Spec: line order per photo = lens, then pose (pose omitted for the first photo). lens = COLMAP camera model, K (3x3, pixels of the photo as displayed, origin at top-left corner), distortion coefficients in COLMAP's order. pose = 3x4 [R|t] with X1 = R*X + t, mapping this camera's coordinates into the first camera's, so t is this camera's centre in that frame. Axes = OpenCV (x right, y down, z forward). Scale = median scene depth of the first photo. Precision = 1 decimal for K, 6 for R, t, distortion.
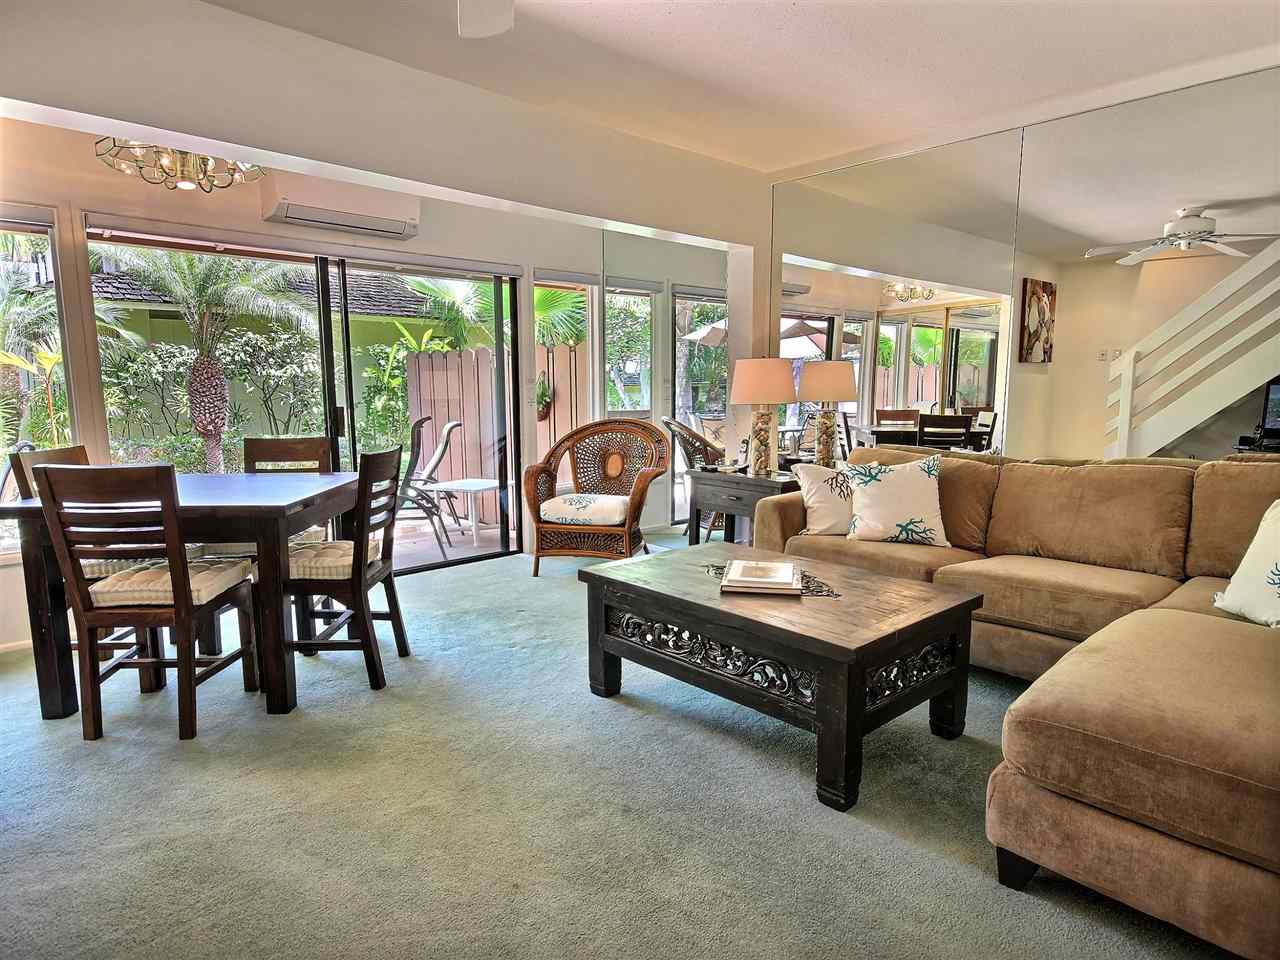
lens RADIAL K [[755.6, 0, 638.9], [0, 755.6, 487.6], [0, 0, 1]] dist [0.003669, -0.000019]
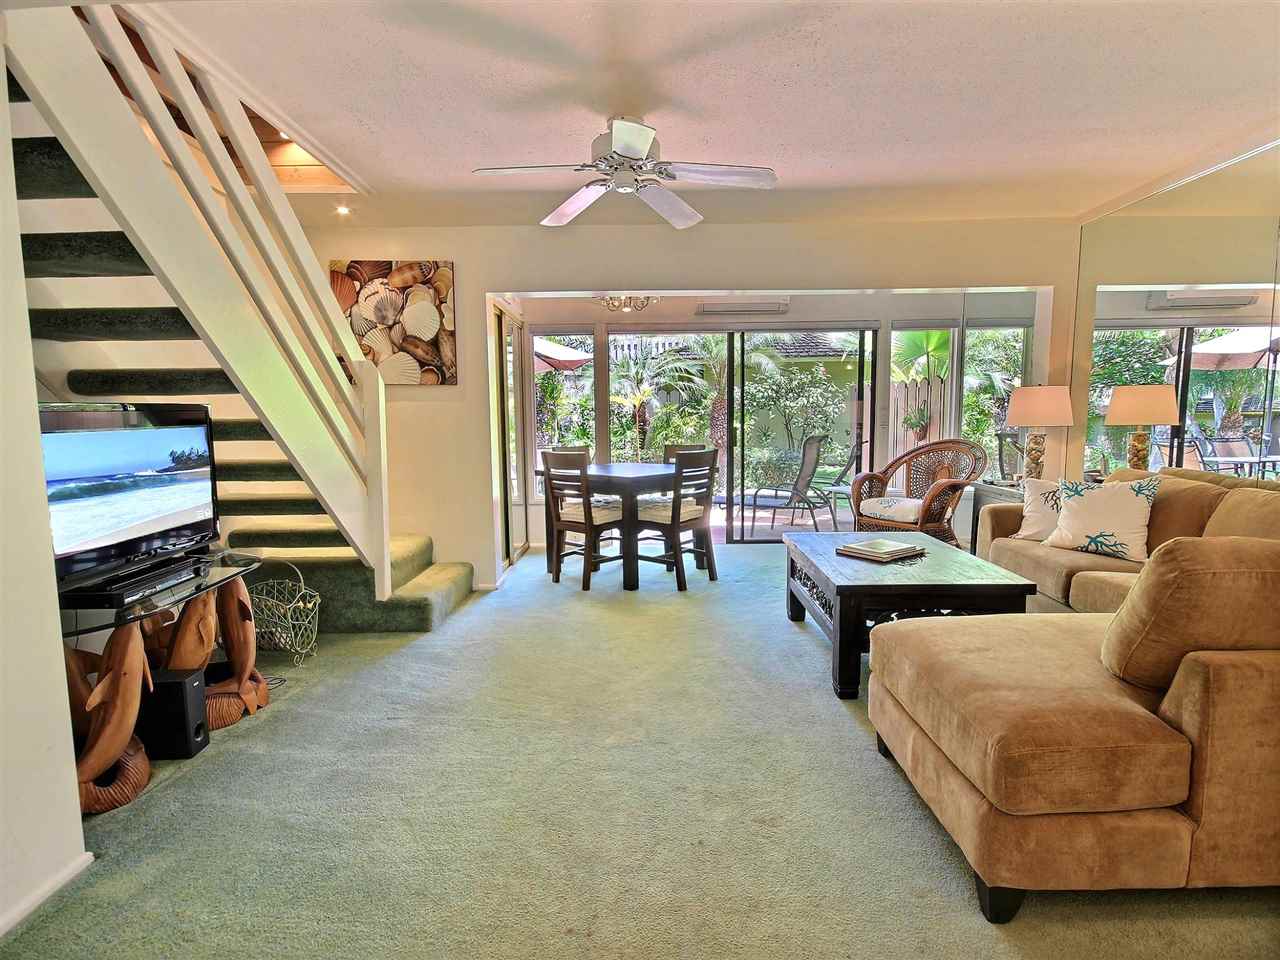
lens RADIAL K [[665.1, 0, 637.1], [0, 665.1, 487.7], [0, 0, 1]] dist [-0.003669, -0.001395]
pose [[0.724129, 0.067833, -0.686320, 0.493650], [-0.082793, 0.996505, 0.011137, 0.021067], [0.684677, 0.048758, 0.727214, -0.141876]]
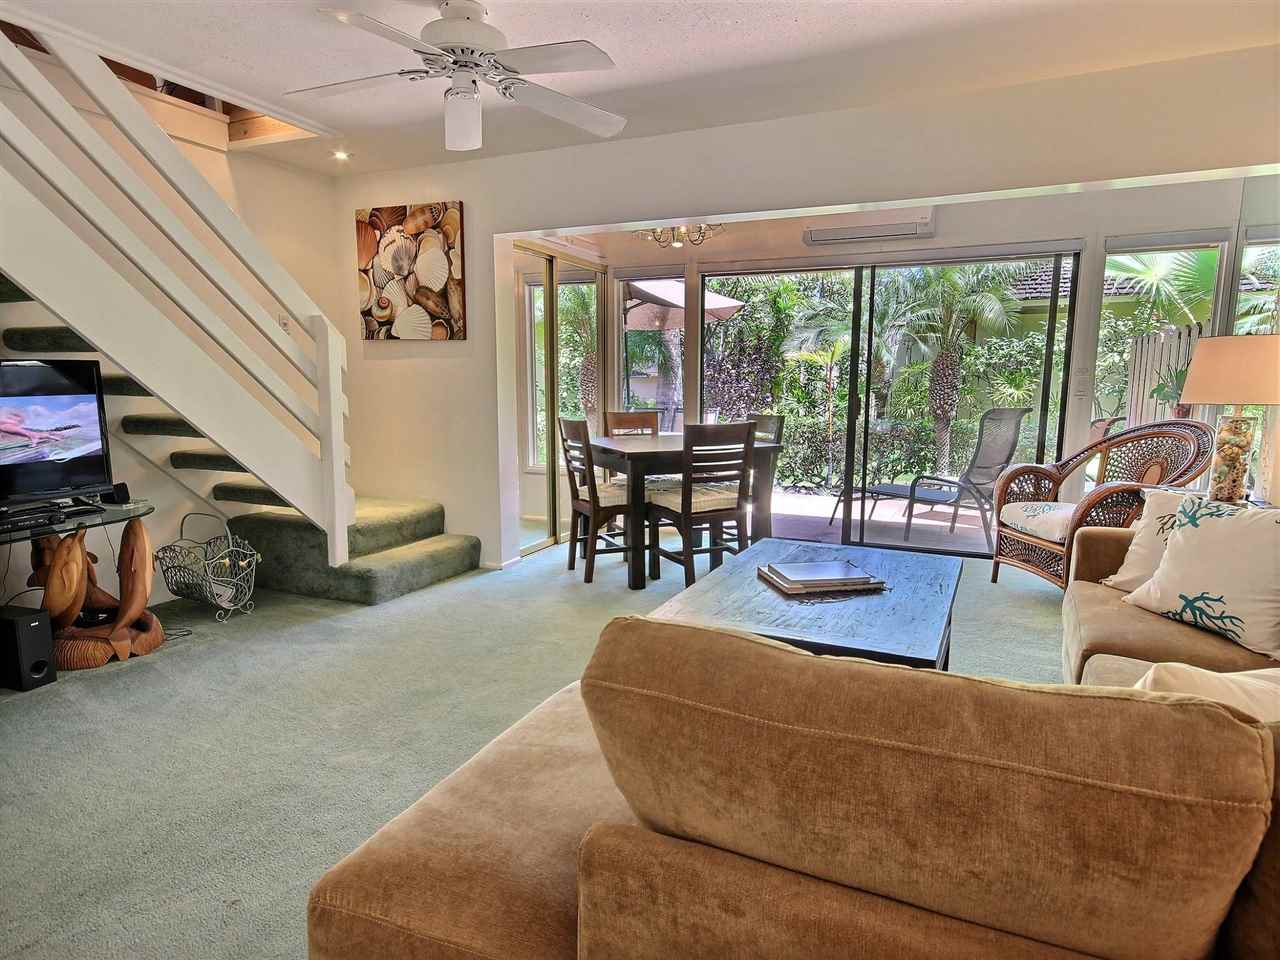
lens RADIAL K [[755.6, 0, 638.9], [0, 755.6, 487.6], [0, 0, 1]] dist [0.003669, -0.000019]
pose [[0.382420, 0.139216, -0.913441, 0.694293], [-0.126496, 0.987164, 0.097494, -0.042997], [0.915289, 0.078263, 0.395121, 0.299285]]
